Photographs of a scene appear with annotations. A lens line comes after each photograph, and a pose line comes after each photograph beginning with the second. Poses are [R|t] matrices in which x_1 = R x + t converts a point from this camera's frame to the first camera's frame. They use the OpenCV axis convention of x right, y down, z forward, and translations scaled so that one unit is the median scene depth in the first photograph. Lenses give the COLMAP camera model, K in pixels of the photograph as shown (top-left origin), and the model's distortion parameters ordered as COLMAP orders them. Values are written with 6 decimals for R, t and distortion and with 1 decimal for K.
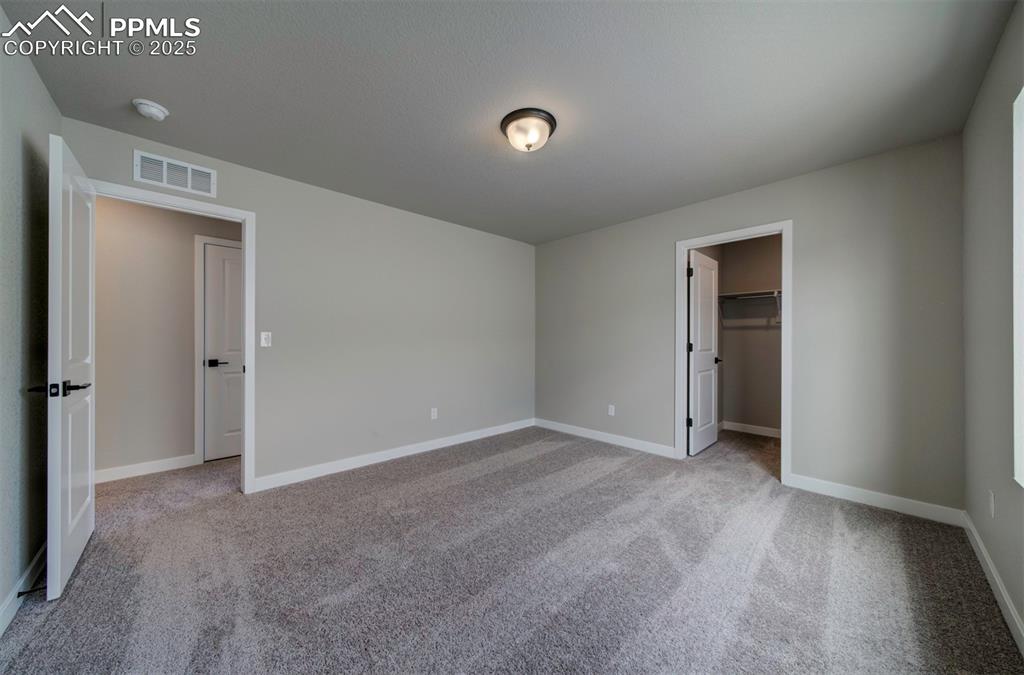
lens RADIAL K [[343.1, 0, 509.6], [0, 343.1, 343.4], [0, 0, 1]] dist [0.001777, 0.000317]
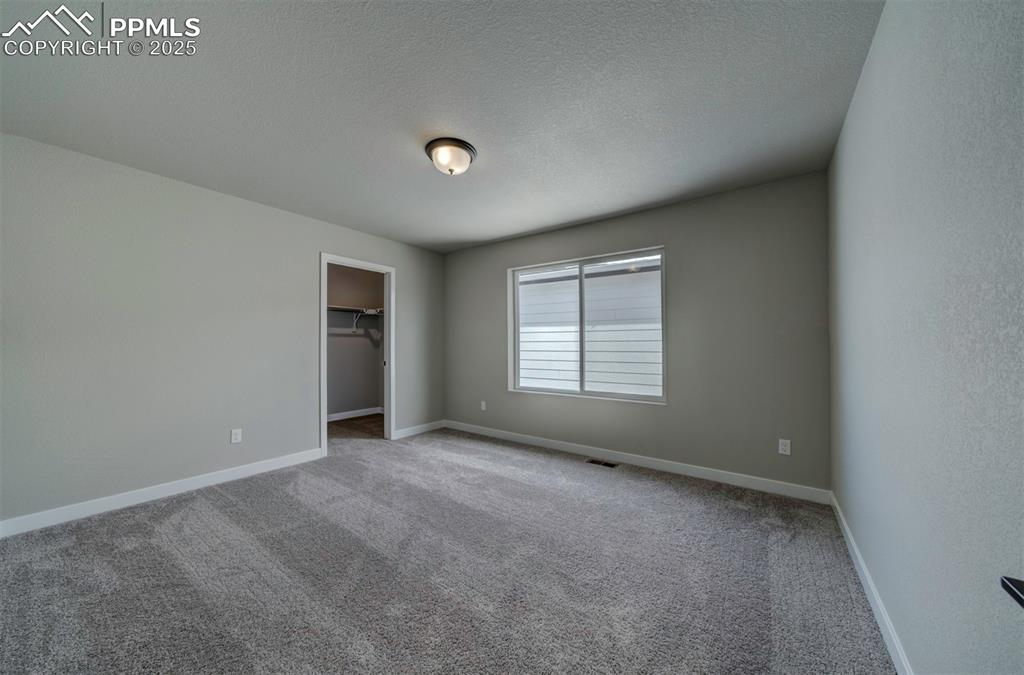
lens RADIAL K [[343.1, 0, 509.6], [0, 343.1, 343.4], [0, 0, 1]] dist [0.001777, 0.000317]
pose [[-0.170136, 0.008177, 0.985387, -0.764329], [-0.001995, 0.999961, -0.008642, -0.008700], [-0.985419, -0.003436, -0.170113, 0.717222]]
